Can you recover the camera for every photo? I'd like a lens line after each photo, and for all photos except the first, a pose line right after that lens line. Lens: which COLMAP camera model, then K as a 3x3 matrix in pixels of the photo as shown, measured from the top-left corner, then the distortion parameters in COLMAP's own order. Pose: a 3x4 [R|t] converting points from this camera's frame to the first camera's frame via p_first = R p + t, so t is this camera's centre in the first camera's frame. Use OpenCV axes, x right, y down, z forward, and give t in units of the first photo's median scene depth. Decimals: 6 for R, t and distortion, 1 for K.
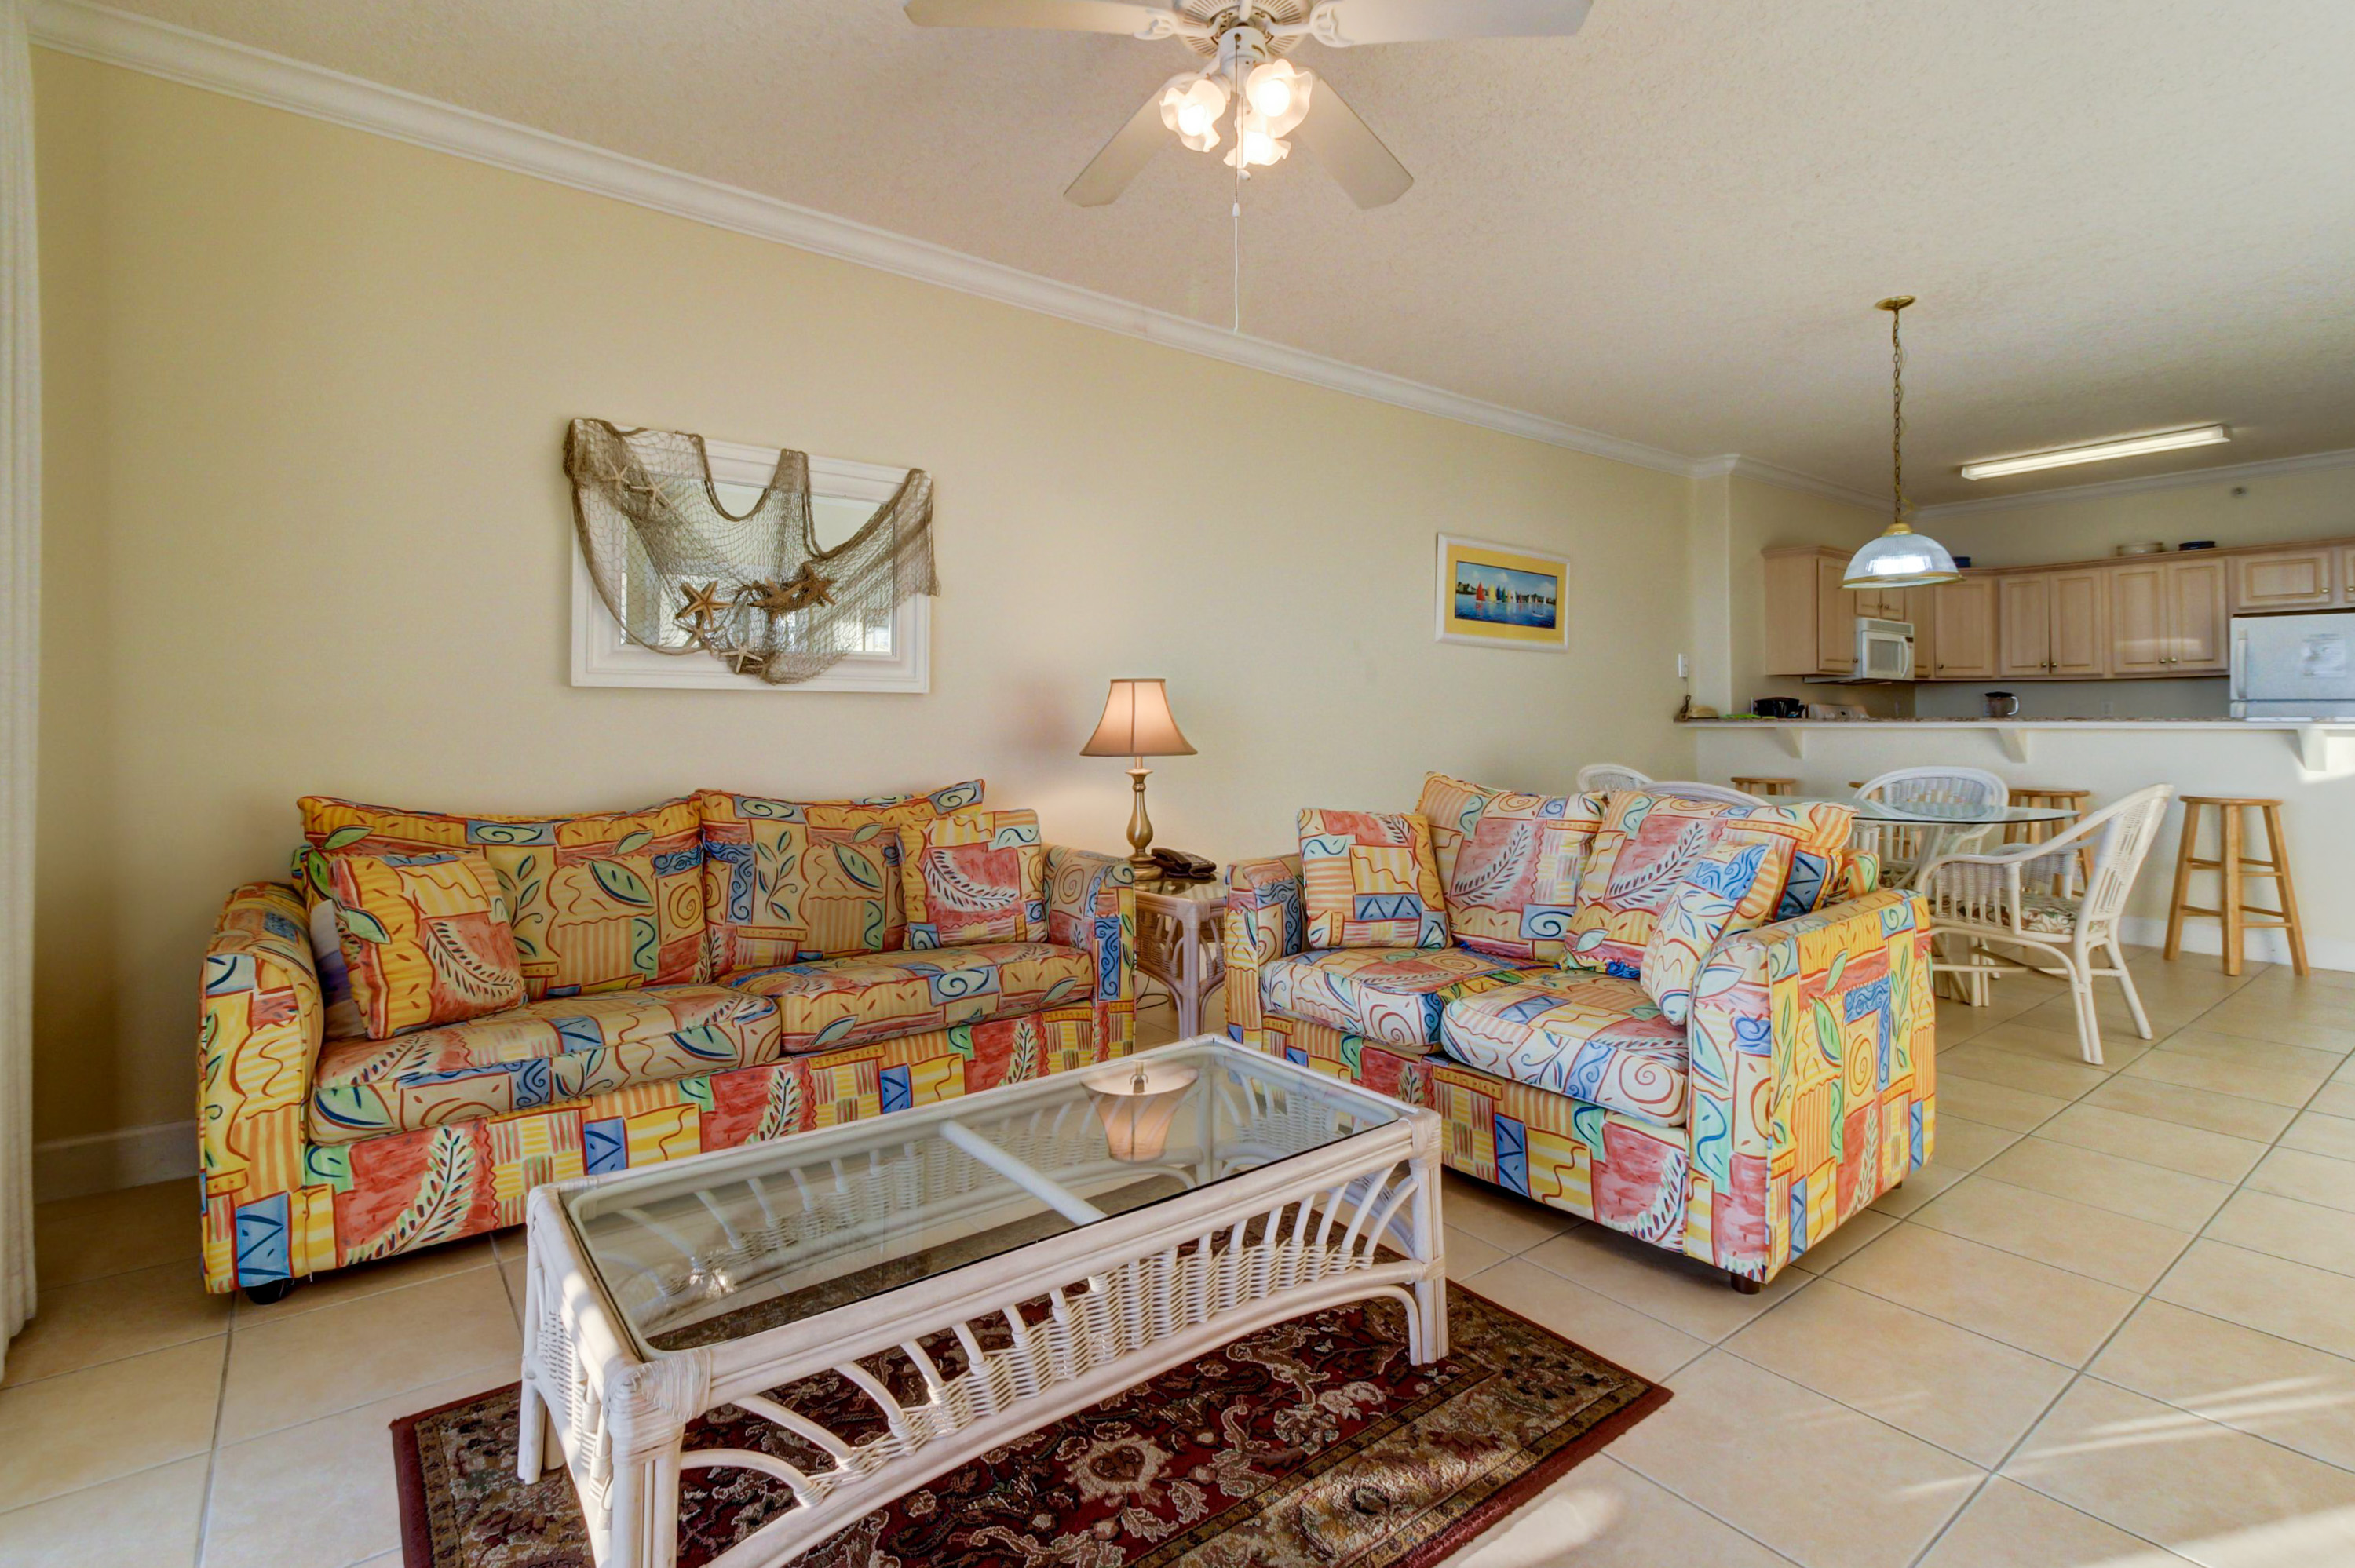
lens RADIAL K [[1119.7, 0, 1187.7], [0, 1119.7, 724.9], [0, 0, 1]] dist [-0.000058, -0.000468]
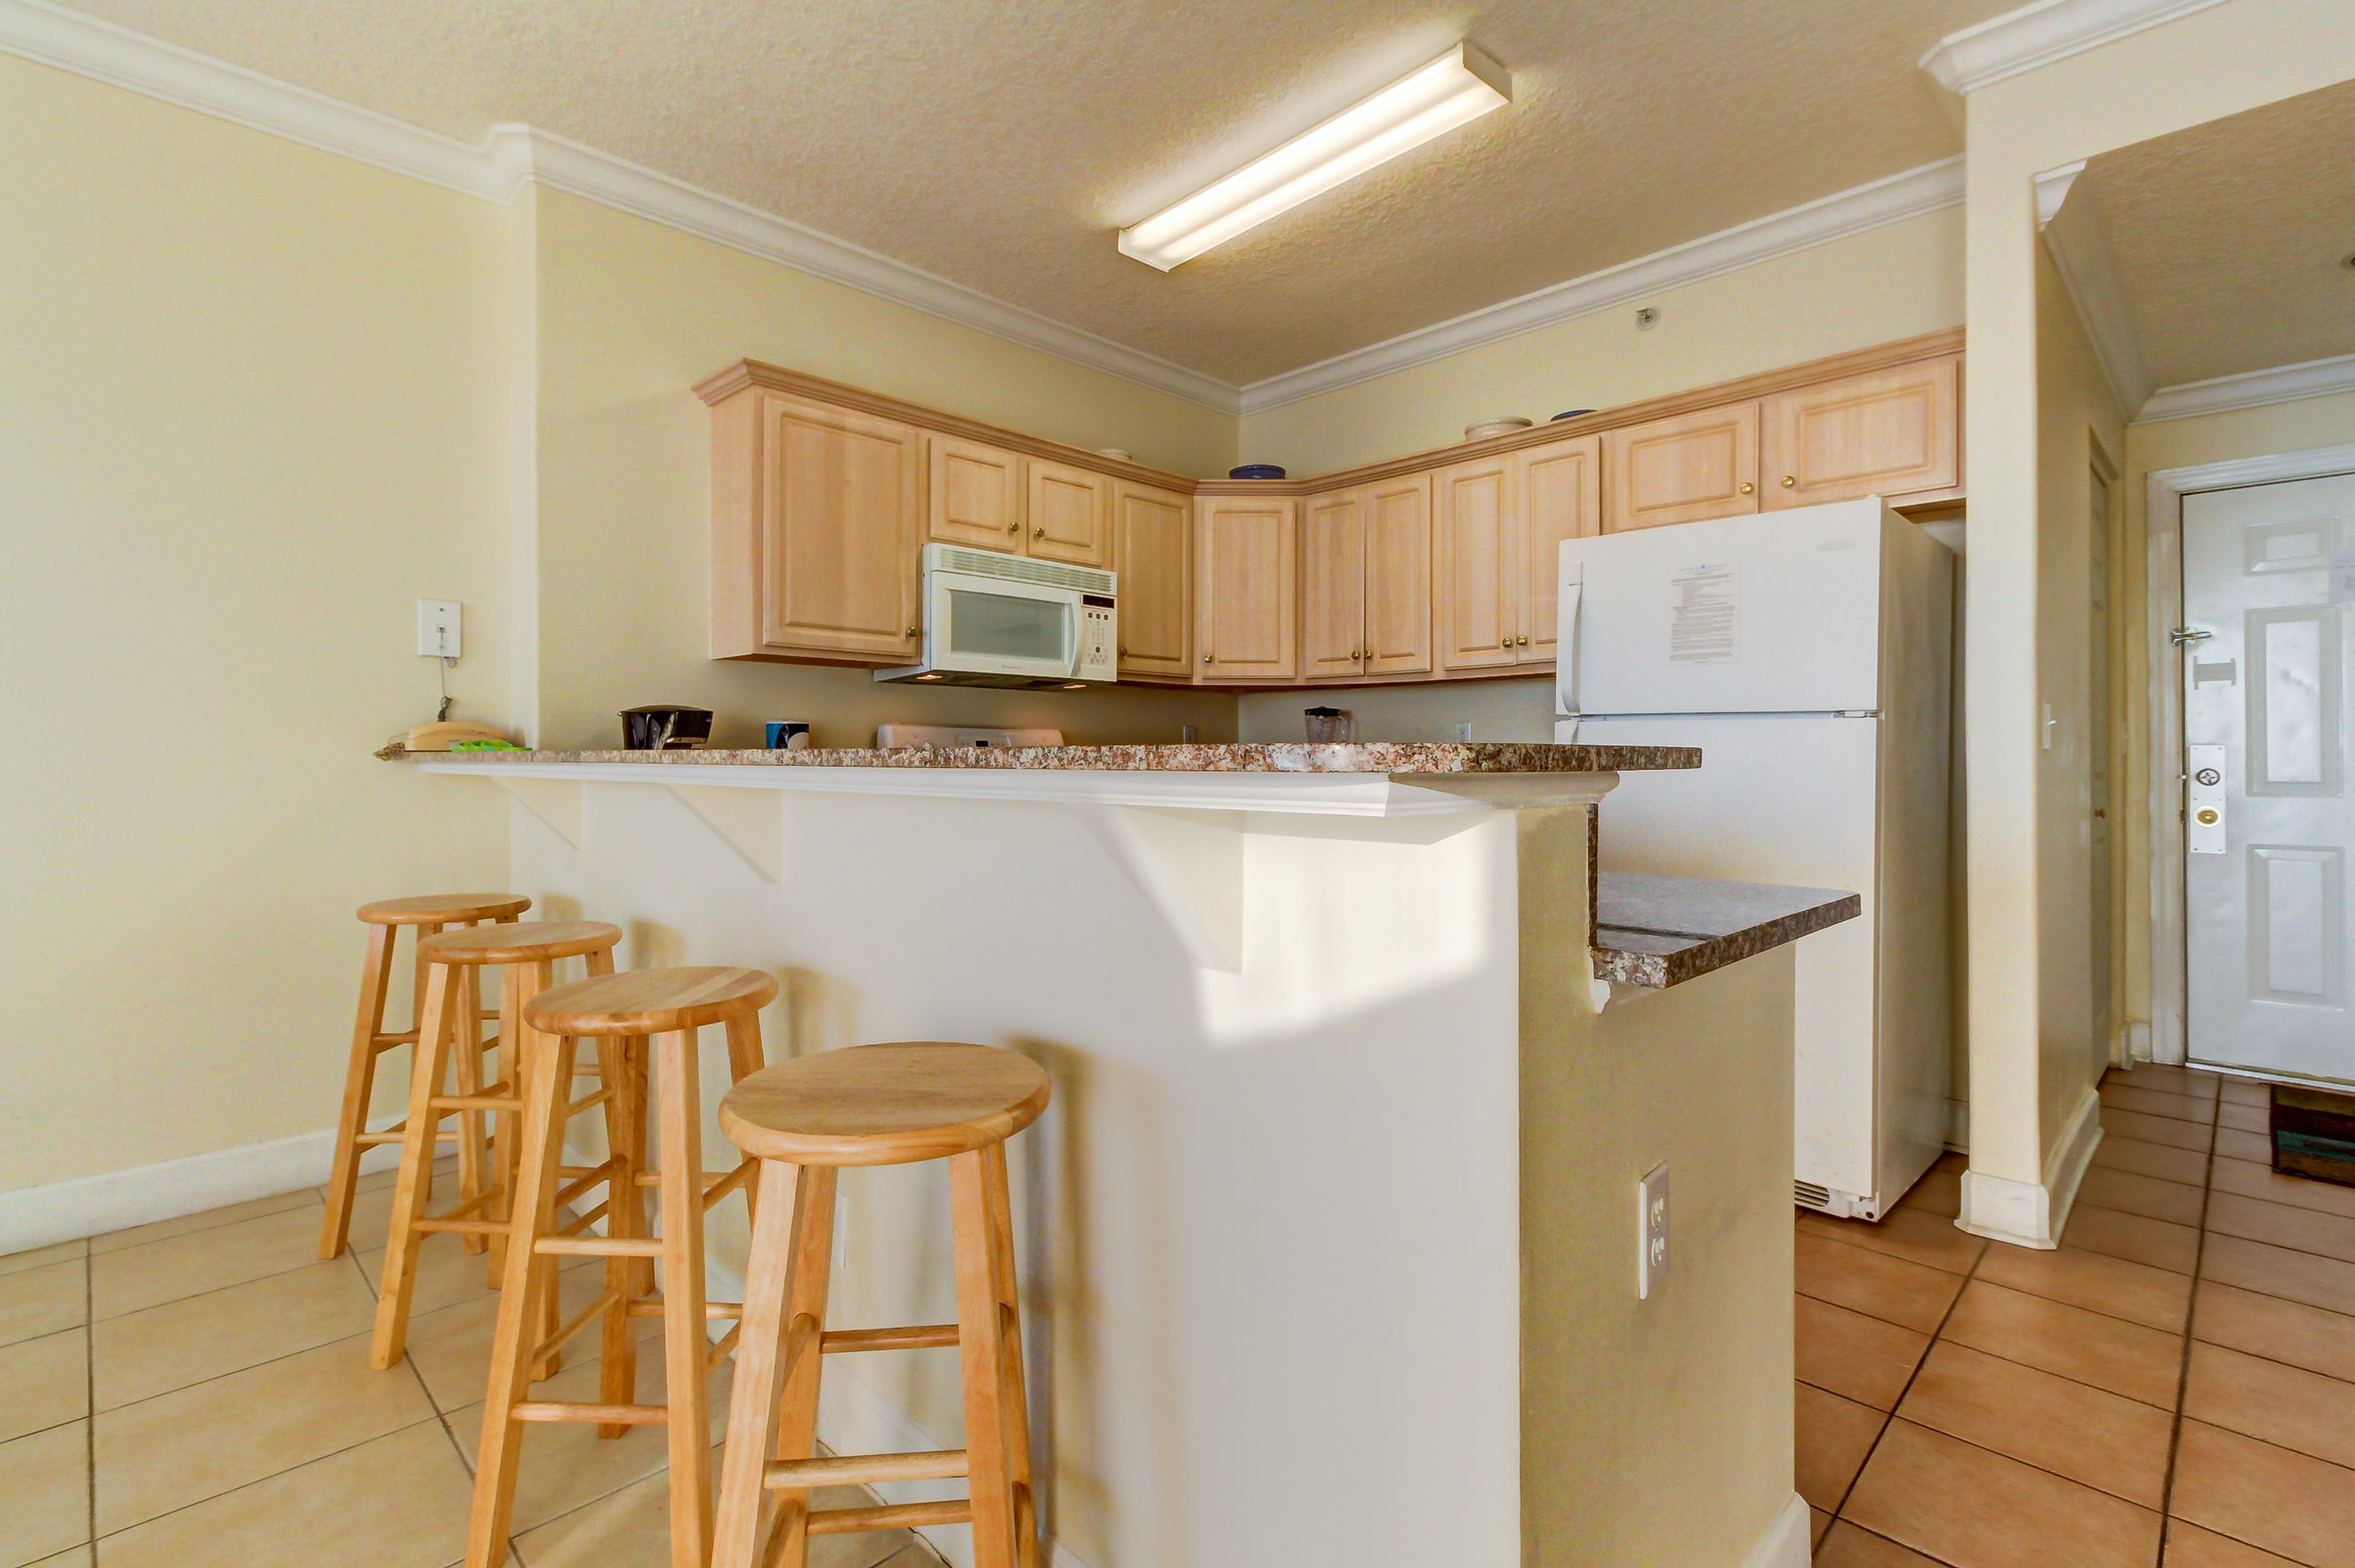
lens RADIAL K [[1102.3, 0, 1197.5], [0, 1102.3, 758.4], [0, 0, 1]] dist [0.001124, -0.001027]
pose [[0.988032, 0.003932, 0.154201, 0.640526], [-0.003795, 0.999992, -0.001183, -0.003516], [-0.154205, 0.000584, 0.988039, 0.516350]]
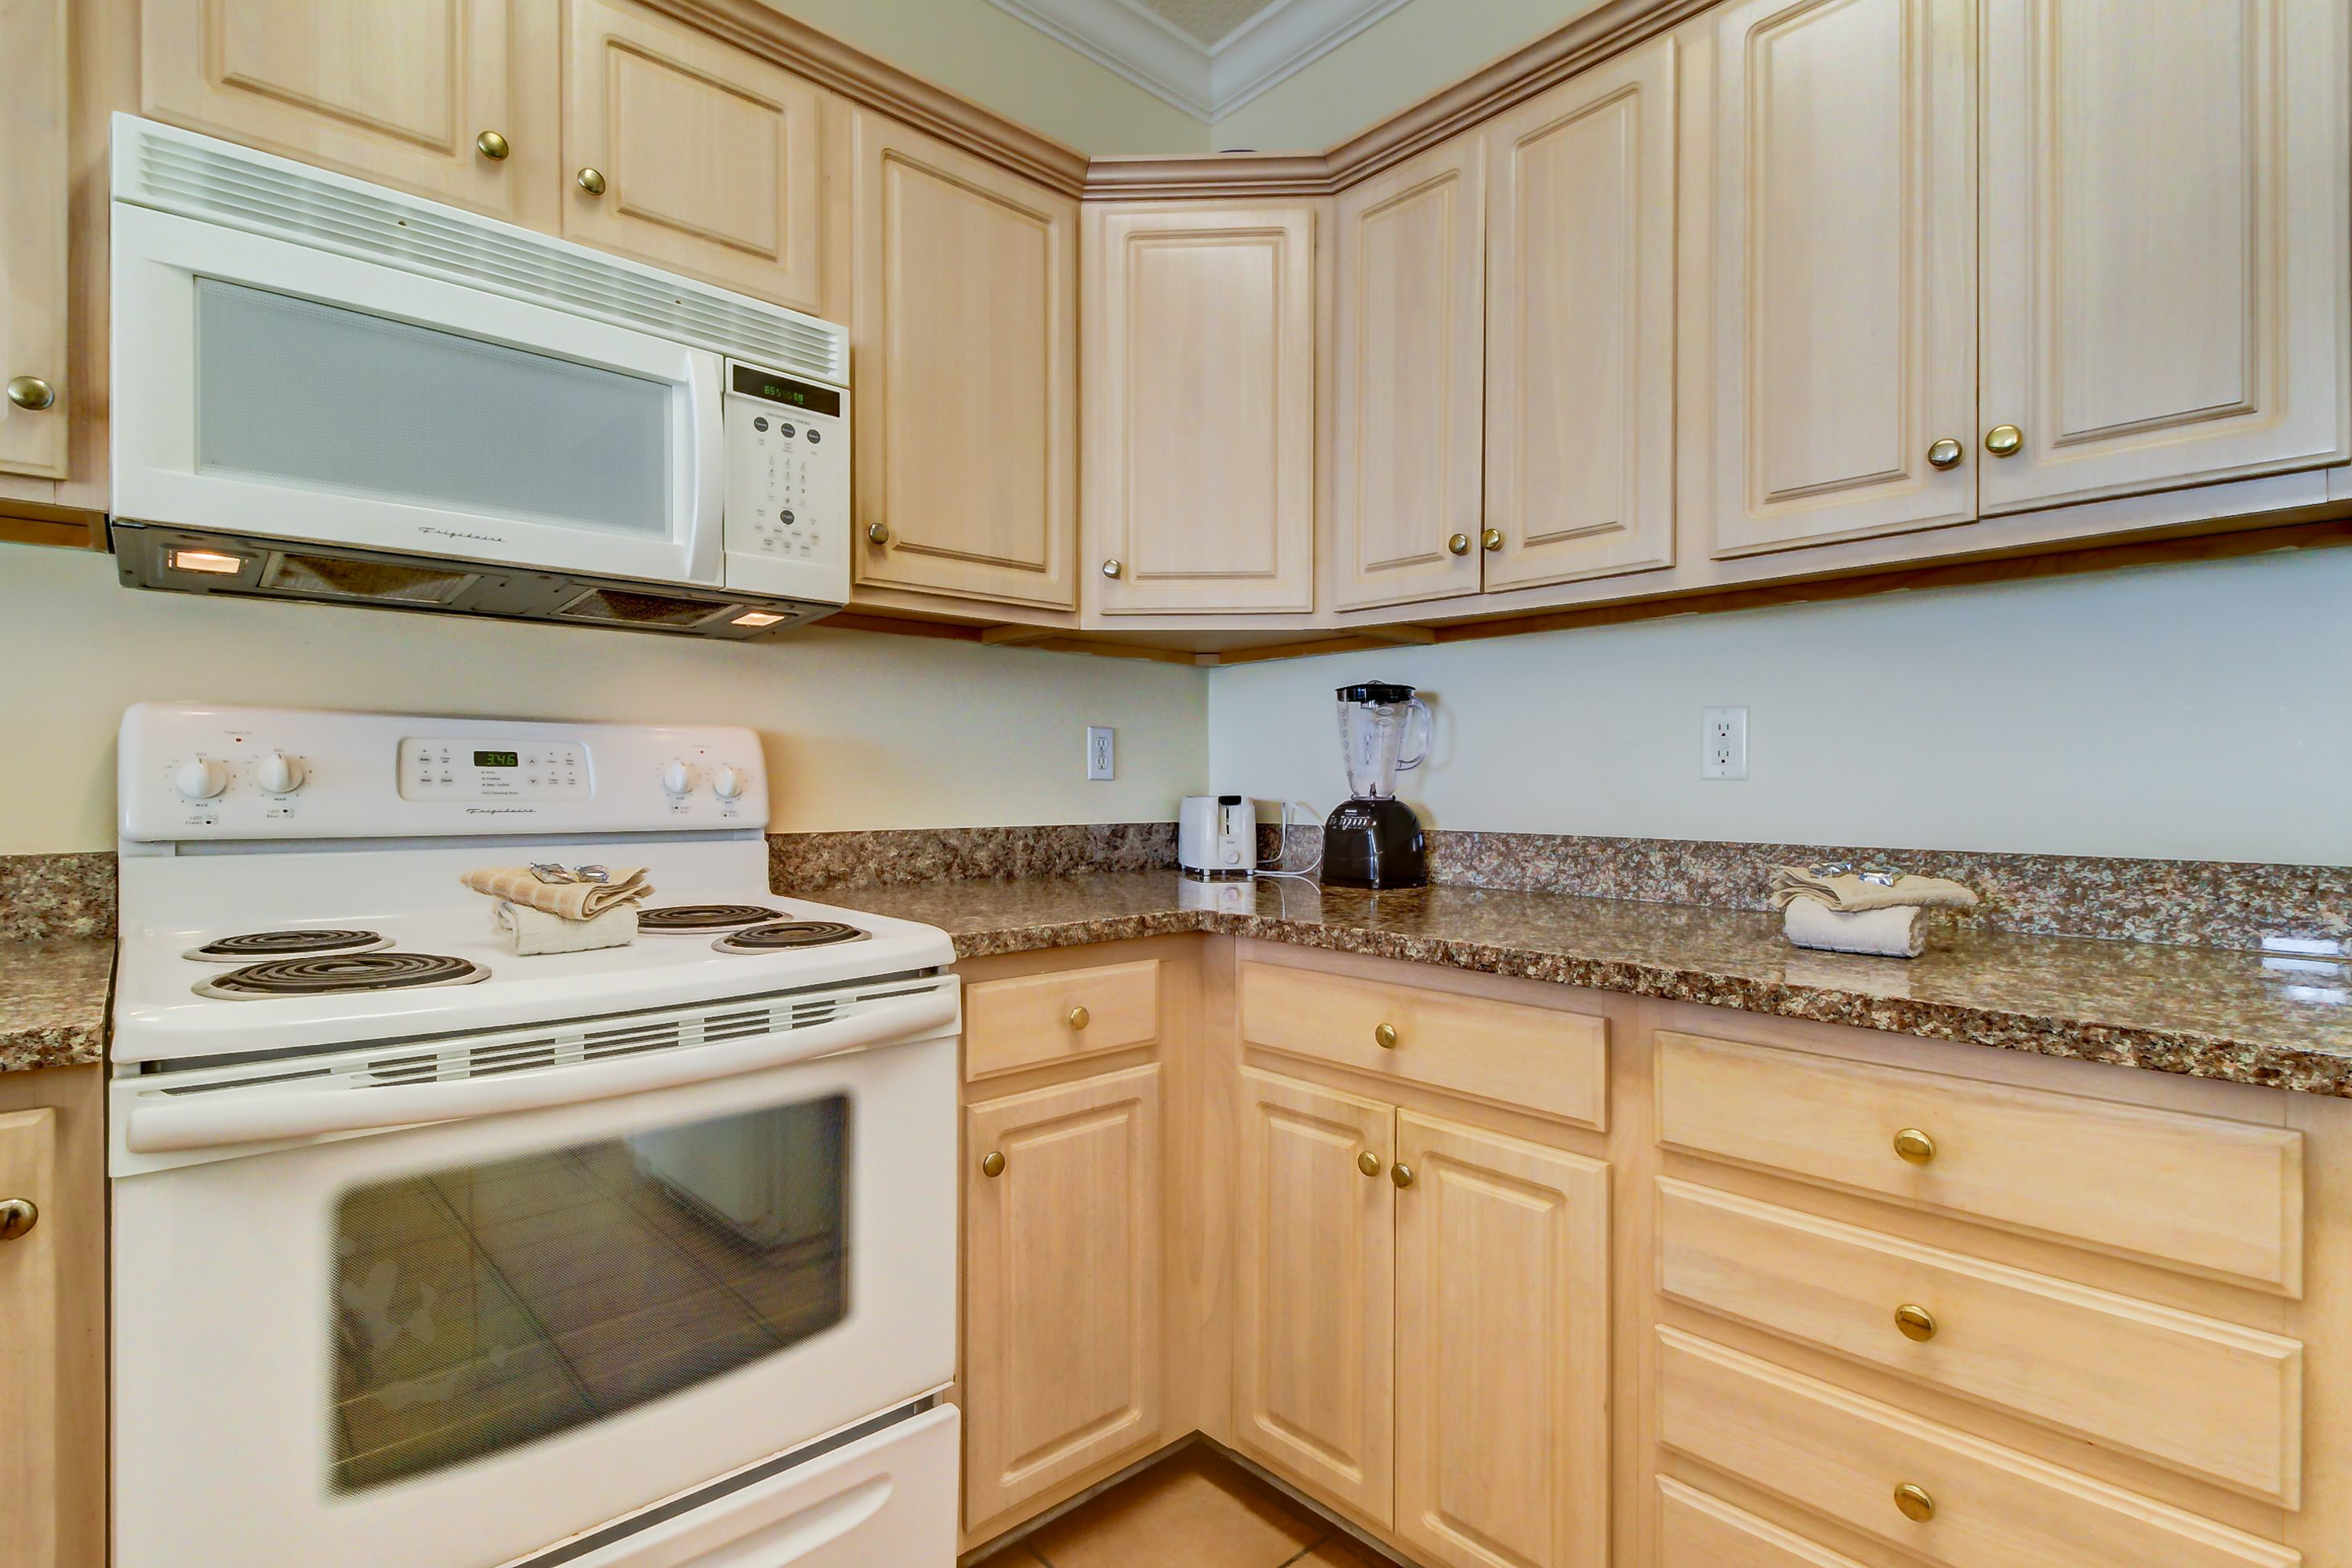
lens RADIAL K [[1111.7, 0, 1136.2], [0, 1111.7, 795.8], [0, 0, 1]] dist [0.023660, -0.017114]
pose [[0.998345, 0.004813, 0.057308, 0.728201], [-0.005416, 0.999932, 0.010370, -0.006756], [-0.057254, -0.010663, 0.998303, 0.836285]]
